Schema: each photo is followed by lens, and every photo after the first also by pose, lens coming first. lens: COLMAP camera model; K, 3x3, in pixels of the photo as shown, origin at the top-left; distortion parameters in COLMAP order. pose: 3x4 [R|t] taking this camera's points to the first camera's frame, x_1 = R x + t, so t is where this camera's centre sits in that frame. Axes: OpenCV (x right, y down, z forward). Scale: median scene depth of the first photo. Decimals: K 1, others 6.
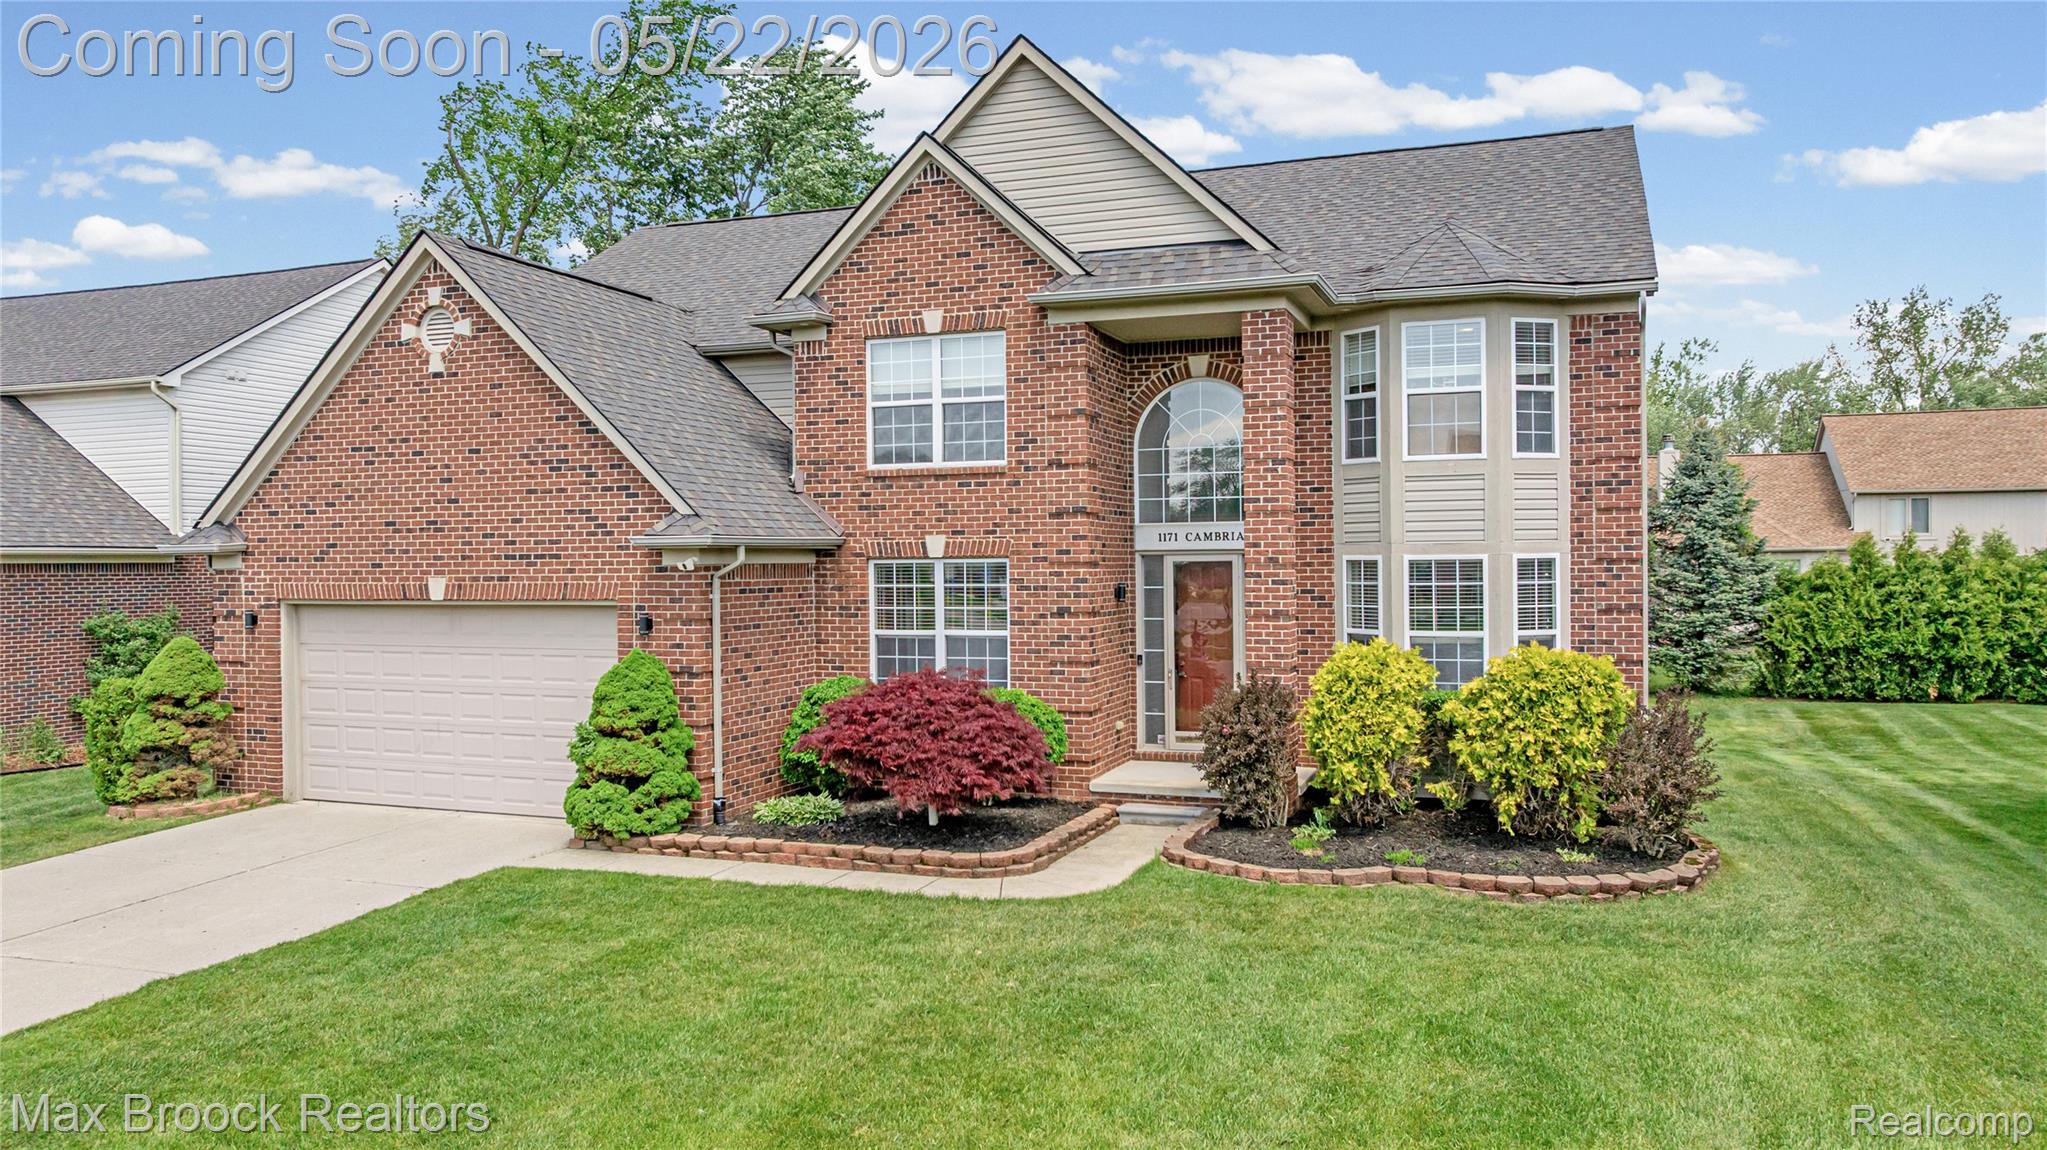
lens RADIAL K [[1465.9, 0, 1013.7], [0, 1465.9, 546.5], [0, 0, 1]] dist [-0.023104, -0.004067]
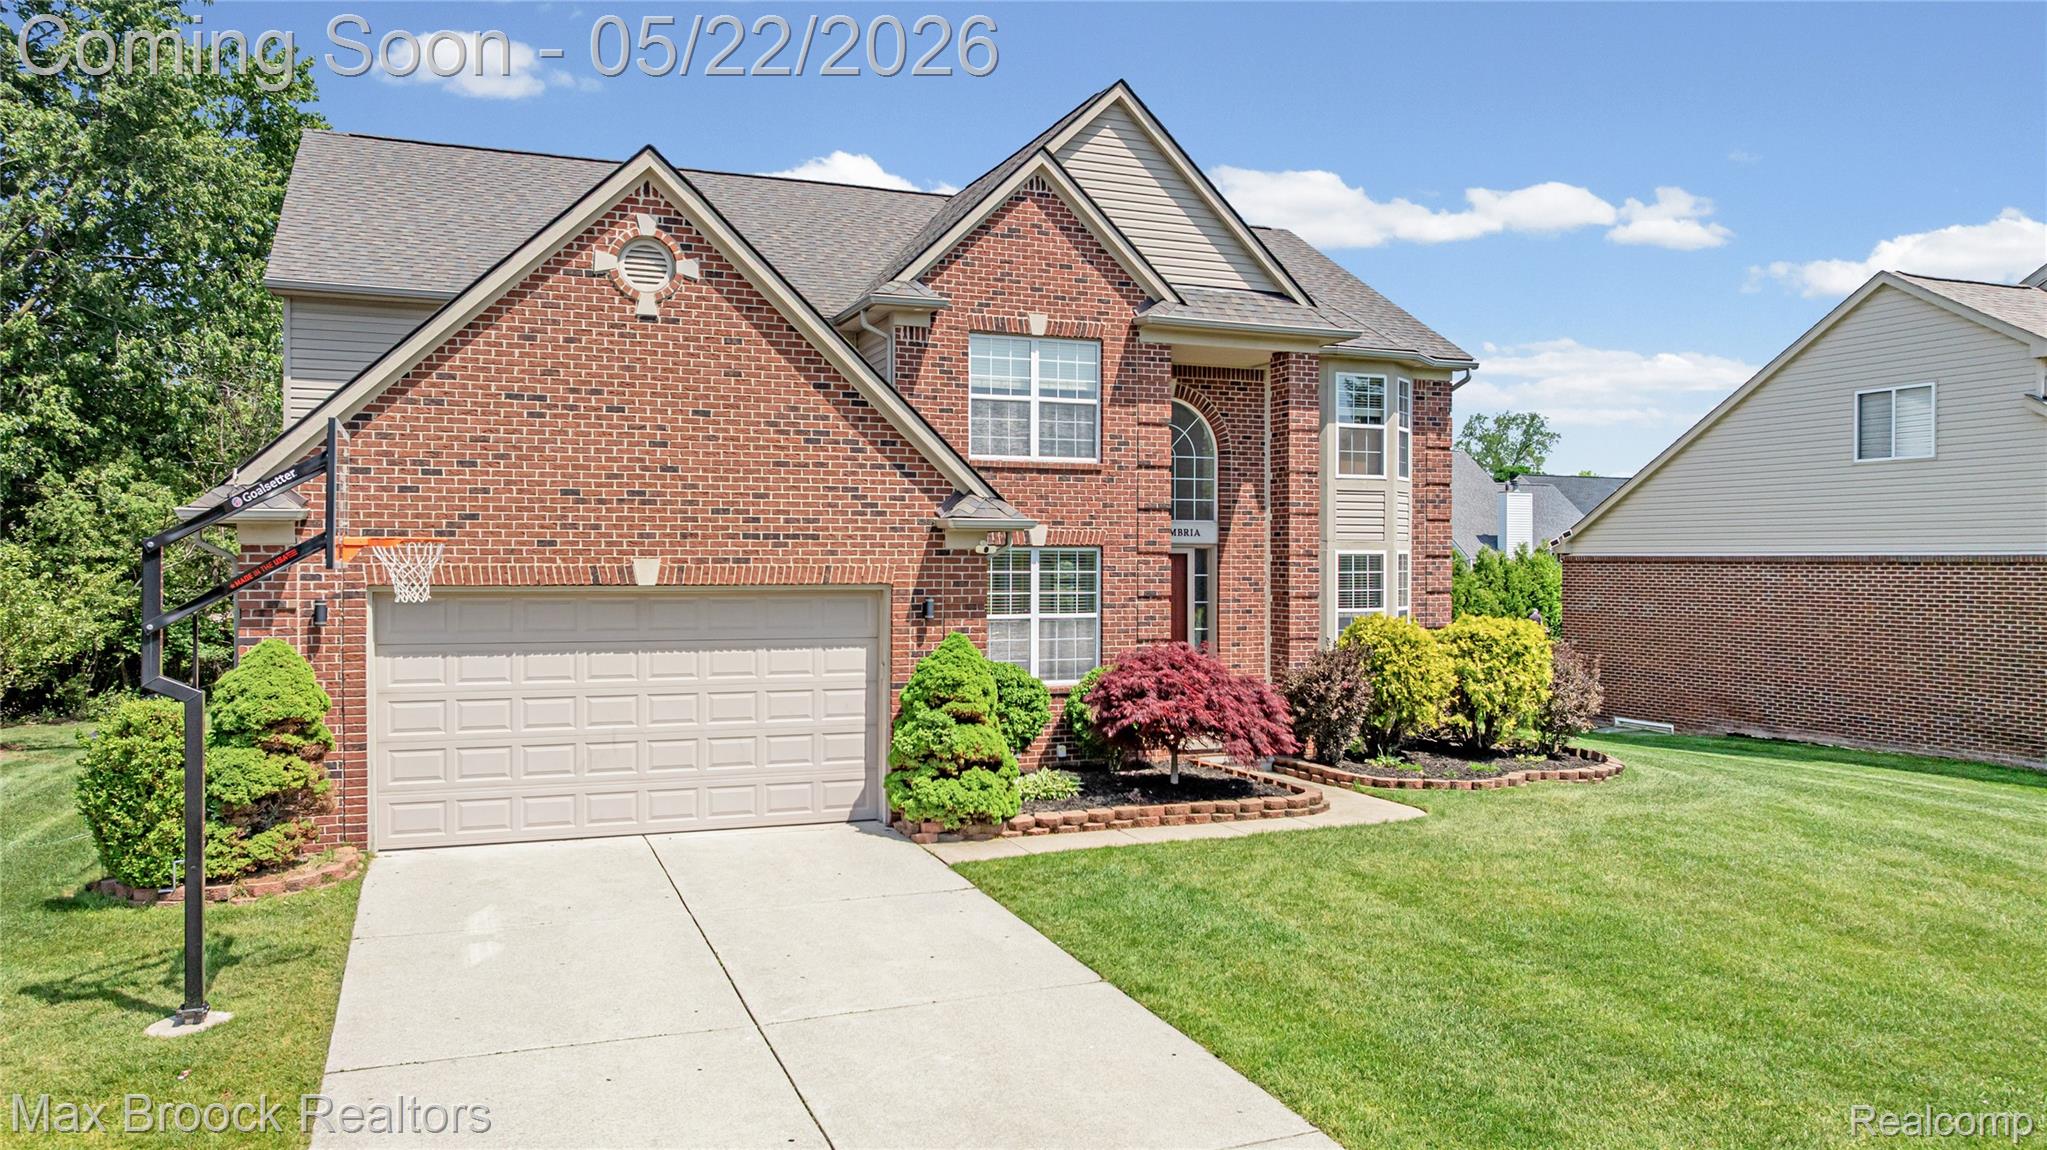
lens RADIAL K [[1465.9, 0, 1013.7], [0, 1465.9, 546.5], [0, 0, 1]] dist [-0.023104, -0.004067]
pose [[0.730723, 0.017976, 0.682437, -0.819038], [-0.015660, 0.999832, -0.009568, 0.019060], [-0.682494, -0.003695, 0.730882, 0.238406]]
